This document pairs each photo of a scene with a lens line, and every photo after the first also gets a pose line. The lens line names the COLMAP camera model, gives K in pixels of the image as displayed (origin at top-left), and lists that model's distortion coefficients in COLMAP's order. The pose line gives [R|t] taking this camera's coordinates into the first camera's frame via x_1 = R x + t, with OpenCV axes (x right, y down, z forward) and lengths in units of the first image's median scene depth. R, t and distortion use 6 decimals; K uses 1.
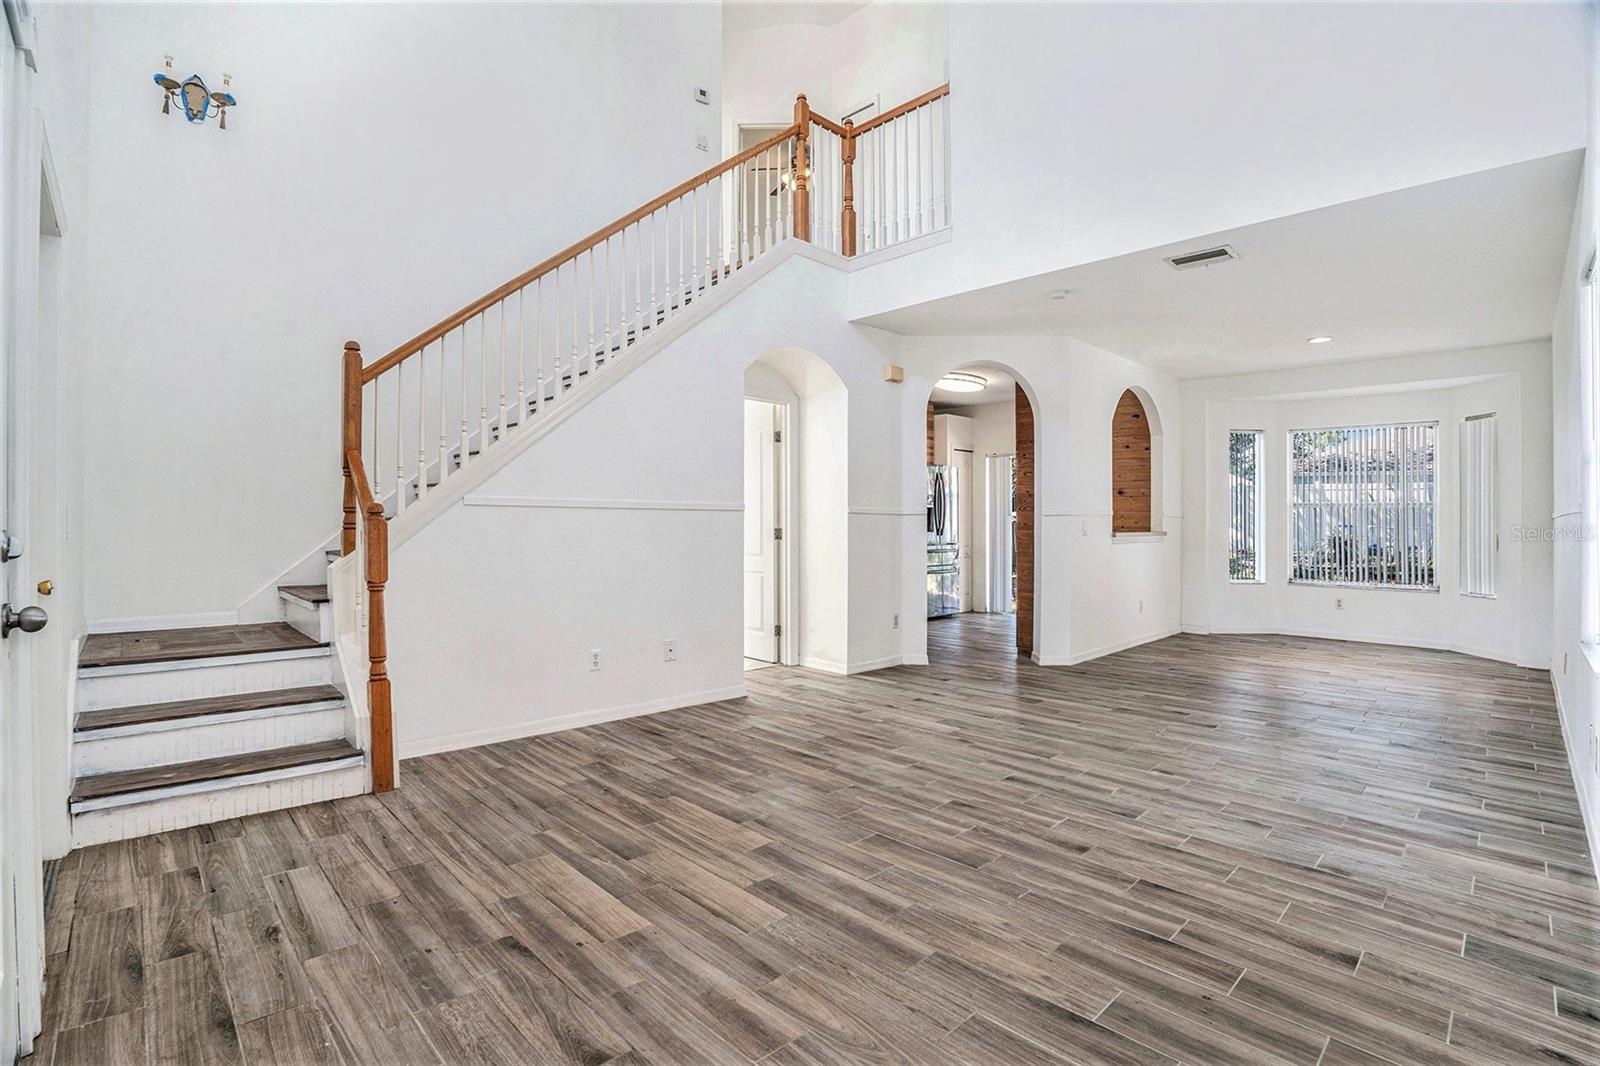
lens RADIAL K [[753.2, 0, 769.2], [0, 753.2, 531.1], [0, 0, 1]] dist [-0.078104, 0.014805]
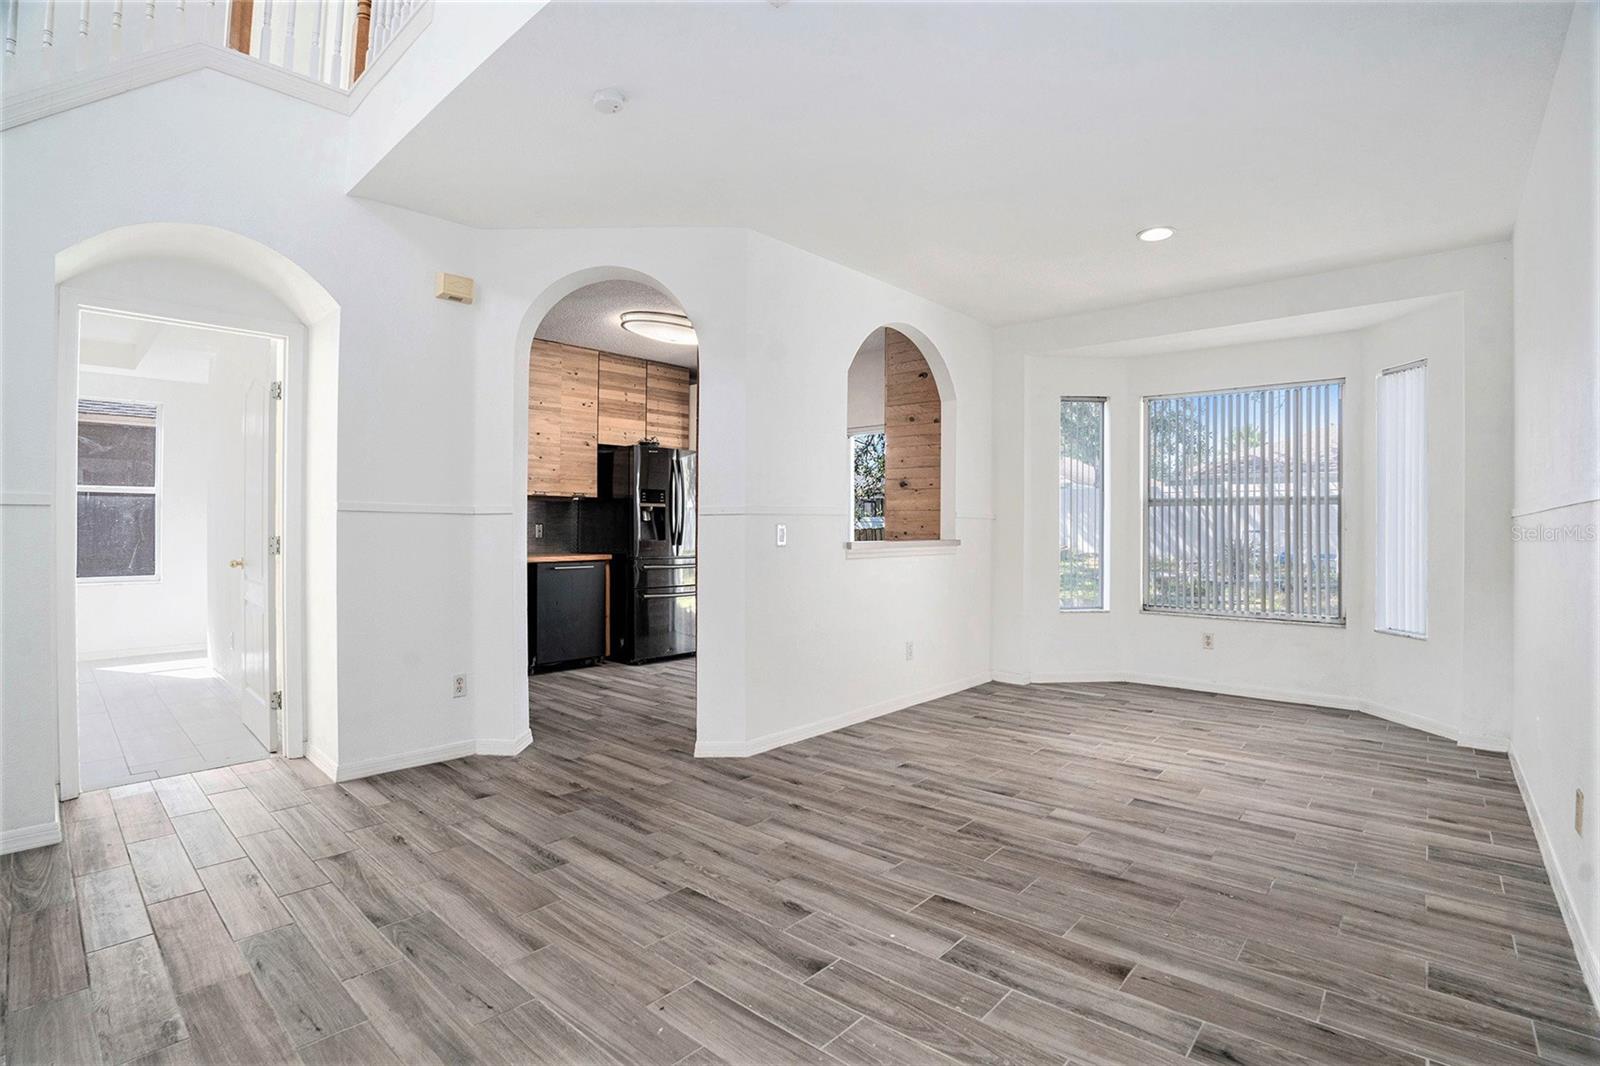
lens RADIAL K [[753.2, 0, 743.1], [0, 753.2, 544.9], [0, 0, 1]] dist [-0.078104, 0.014805]
pose [[0.999086, -0.004308, 0.042520, 0.302578], [0.004014, 0.999967, 0.006999, 0.000151], [-0.042549, -0.006822, 0.999071, 0.301925]]
